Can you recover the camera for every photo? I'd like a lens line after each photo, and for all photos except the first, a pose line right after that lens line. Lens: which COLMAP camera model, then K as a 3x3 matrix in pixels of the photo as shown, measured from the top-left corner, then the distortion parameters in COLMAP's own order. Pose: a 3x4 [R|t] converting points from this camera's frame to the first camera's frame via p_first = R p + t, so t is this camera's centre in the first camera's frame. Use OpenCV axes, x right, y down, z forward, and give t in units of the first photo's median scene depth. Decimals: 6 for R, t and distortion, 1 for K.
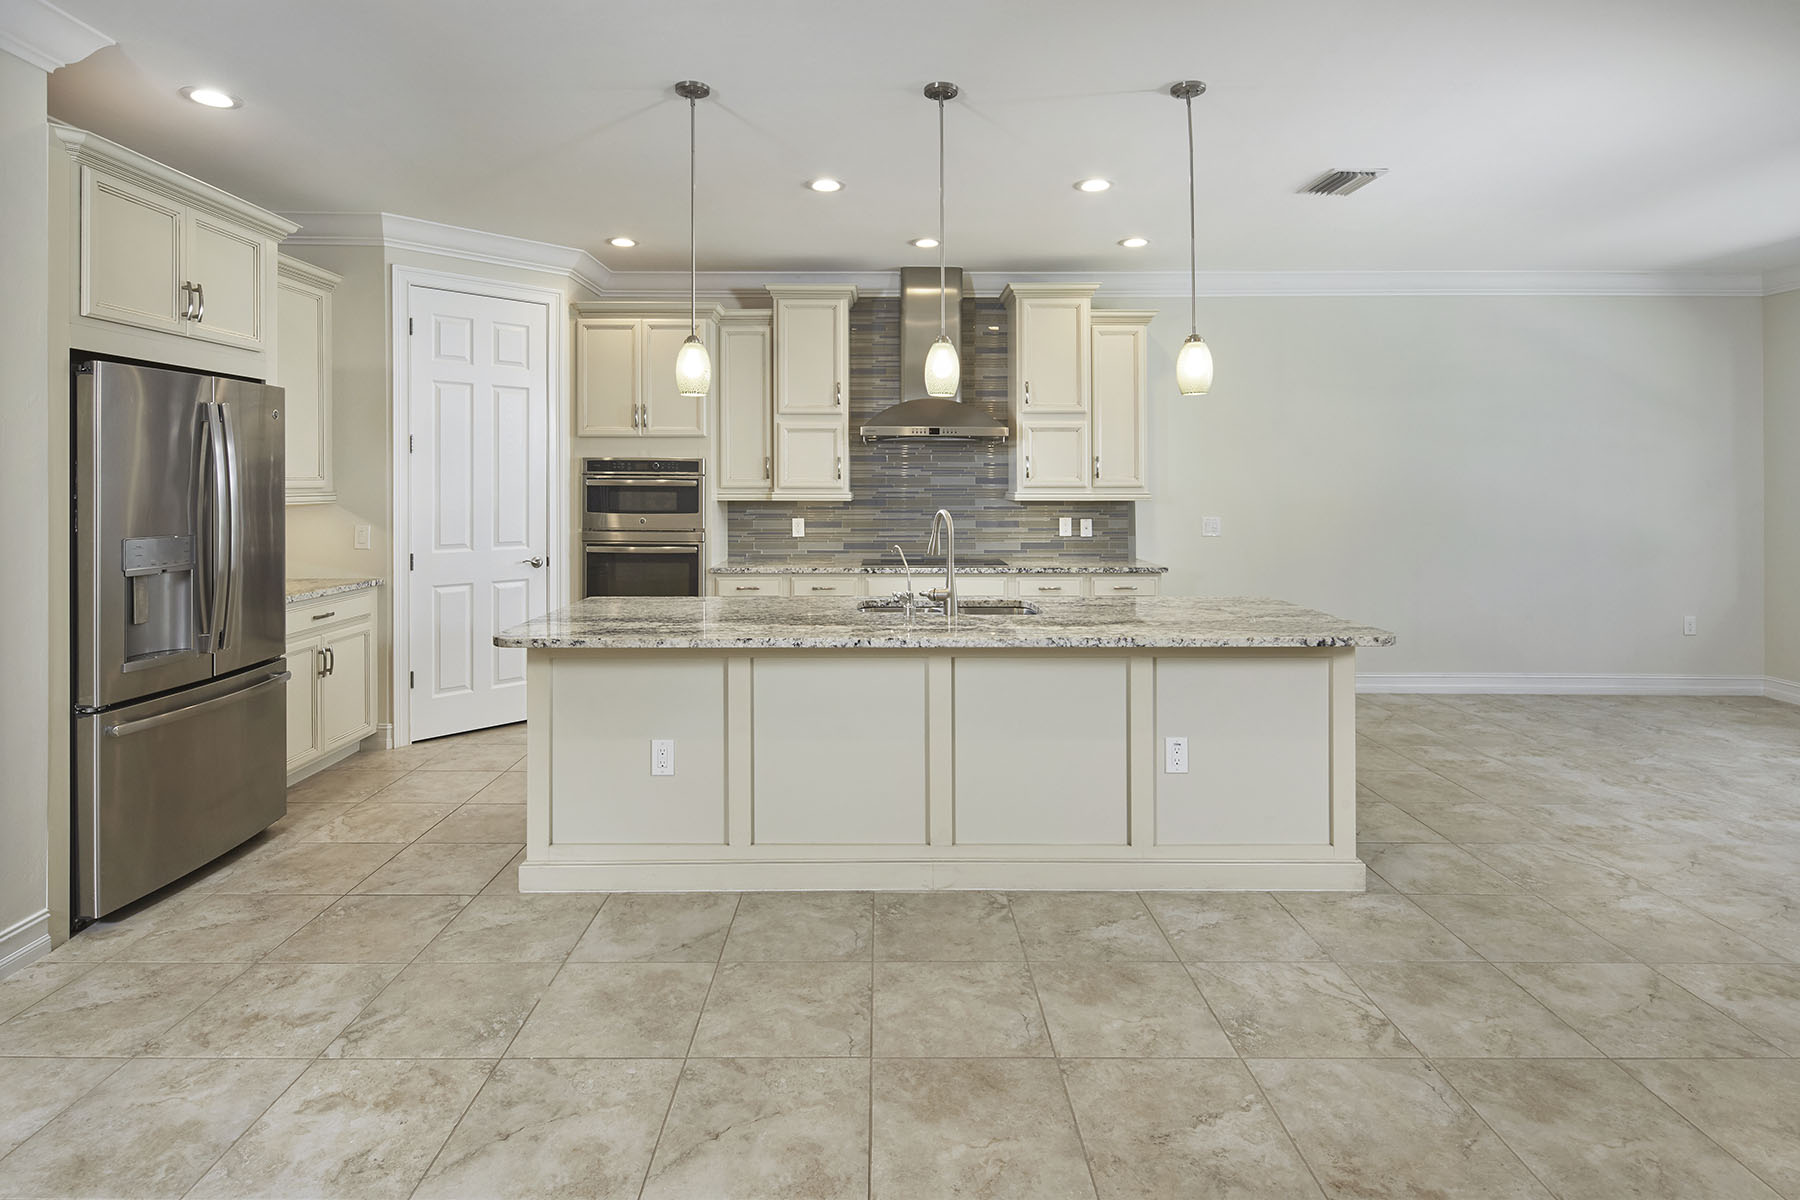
lens RADIAL K [[913.1, 0, 848.5], [0, 913.1, 496.7], [0, 0, 1]] dist [0.003333, -0.003618]
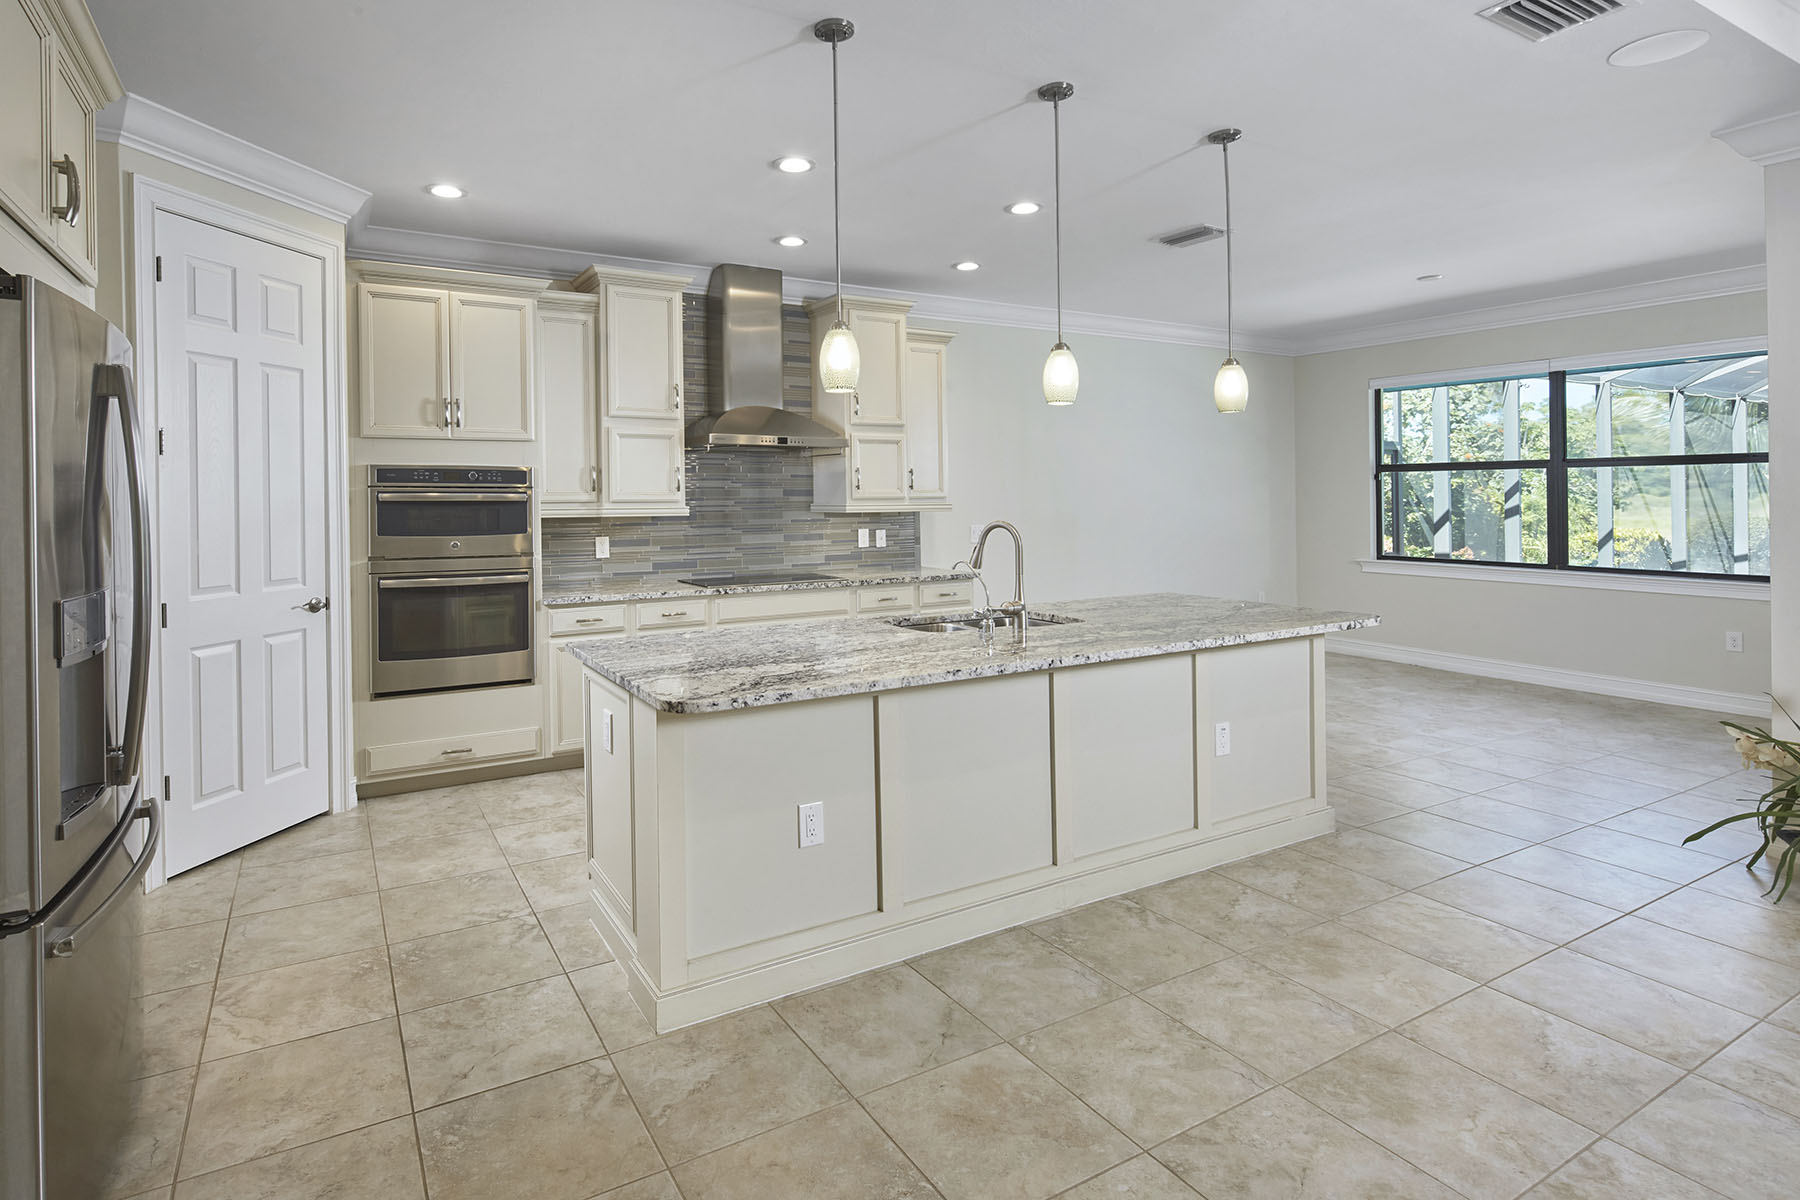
lens RADIAL K [[913.1, 0, 868.7], [0, 913.1, 508.5], [0, 0, 1]] dist [0.003333, -0.003618]
pose [[0.876511, -0.012535, 0.481218, -0.303194], [0.013408, 0.999909, 0.001625, -0.001663], [-0.481195, 0.005028, 0.876599, 0.132510]]
